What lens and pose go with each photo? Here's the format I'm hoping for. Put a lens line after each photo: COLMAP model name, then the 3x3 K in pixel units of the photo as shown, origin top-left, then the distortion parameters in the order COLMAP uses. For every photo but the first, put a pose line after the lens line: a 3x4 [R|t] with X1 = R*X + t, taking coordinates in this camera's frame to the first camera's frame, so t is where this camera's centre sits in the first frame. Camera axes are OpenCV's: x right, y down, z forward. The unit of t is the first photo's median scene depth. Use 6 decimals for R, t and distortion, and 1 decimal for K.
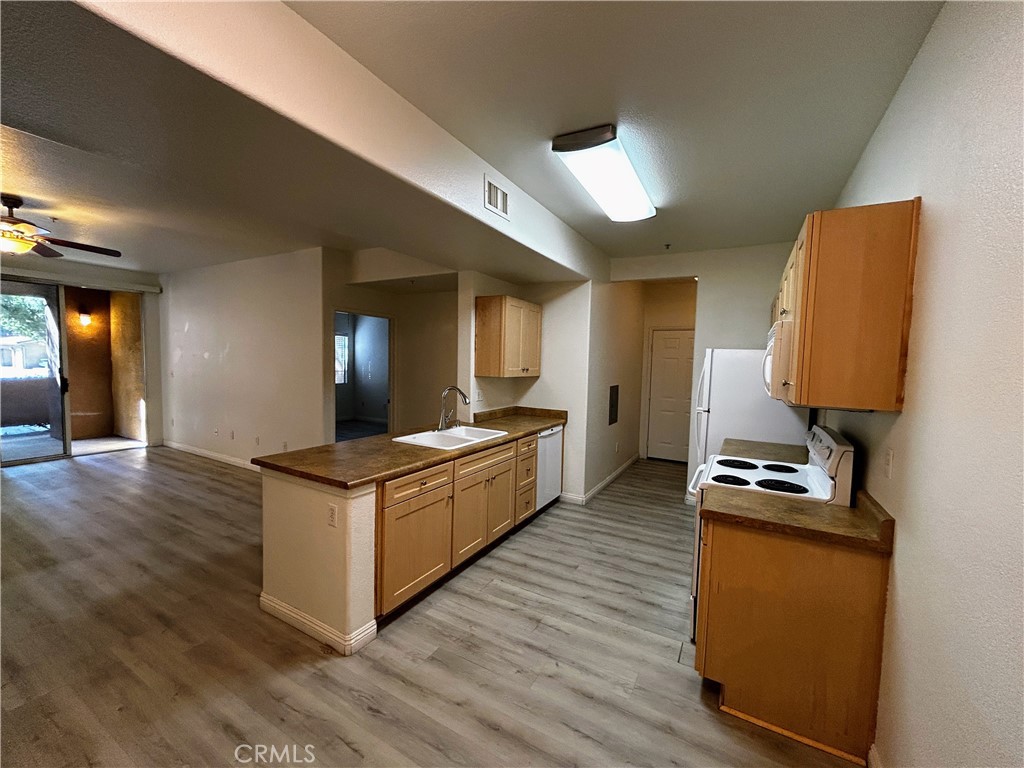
lens RADIAL K [[414.0, 0, 513.3], [0, 414.0, 385.9], [0, 0, 1]] dist [-0.001412, 0.000393]
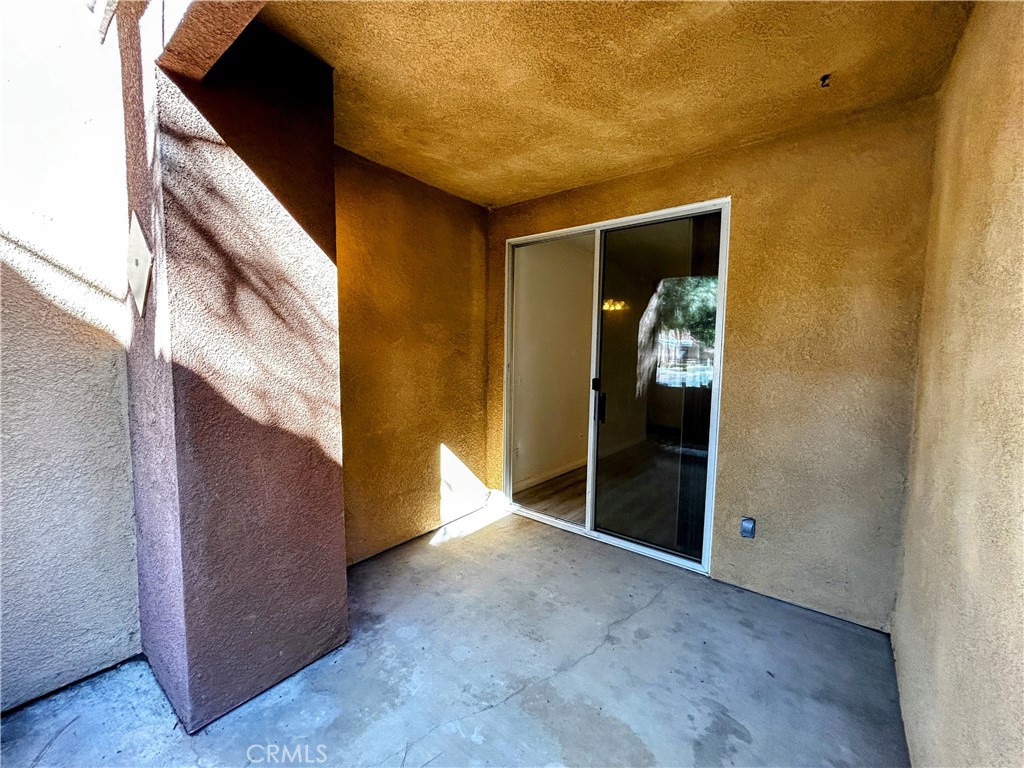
lens RADIAL K [[414.0, 0, 513.3], [0, 414.0, 385.9], [0, 0, 1]] dist [-0.001412, 0.000393]
pose [[0.150763, -0.092927, 0.984193, -2.232432], [0.050315, 0.995003, 0.086241, -0.117047], [-0.987289, 0.036518, 0.154685, 1.377599]]
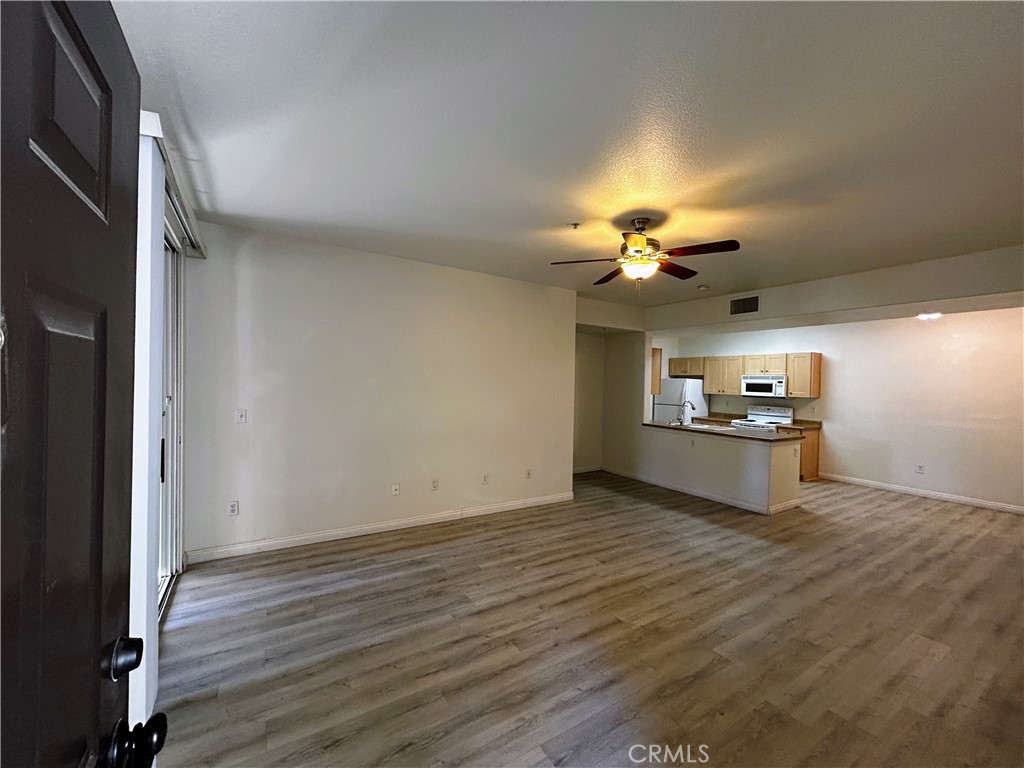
lens RADIAL K [[414.0, 0, 513.3], [0, 414.0, 385.9], [0, 0, 1]] dist [-0.001412, 0.000393]
pose [[0.469153, -0.018599, 0.882921, -1.710409], [0.045150, 0.998976, -0.002947, -0.076679], [-0.881962, 0.041246, 0.469512, 0.659055]]
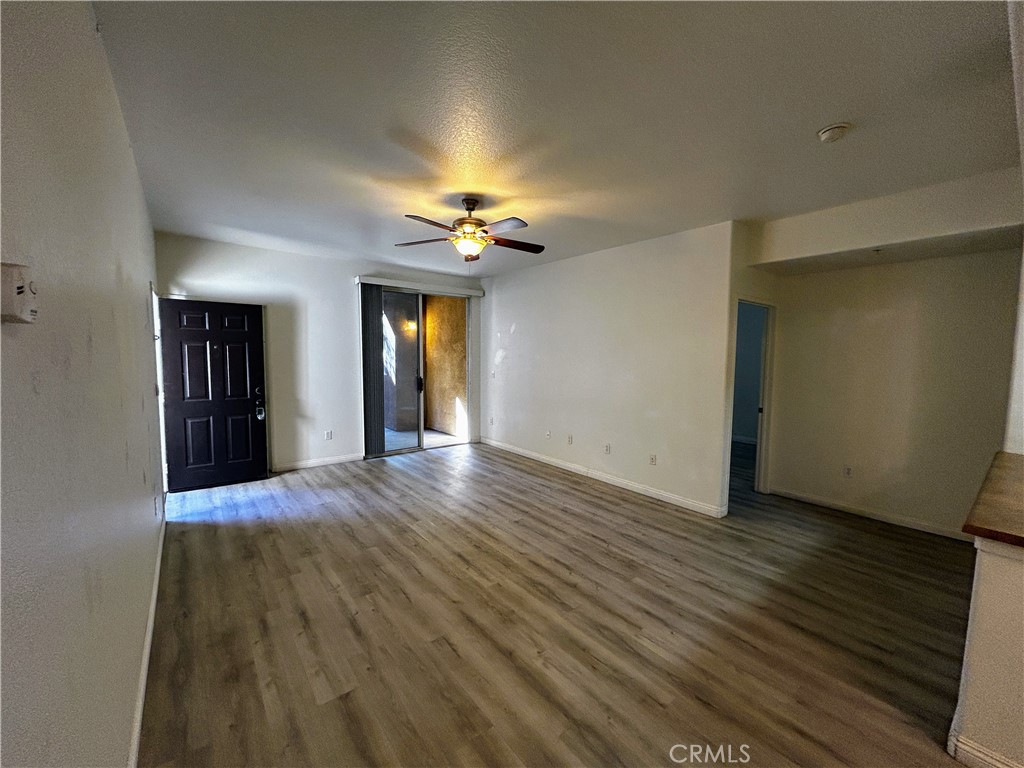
lens RADIAL K [[414.0, 0, 513.3], [0, 414.0, 385.9], [0, 0, 1]] dist [-0.001412, 0.000393]
pose [[0.926624, 0.019687, -0.375473, -0.591890], [-0.017806, 0.999806, 0.008479, -0.014237], [0.375566, -0.001171, 0.926795, 0.095739]]
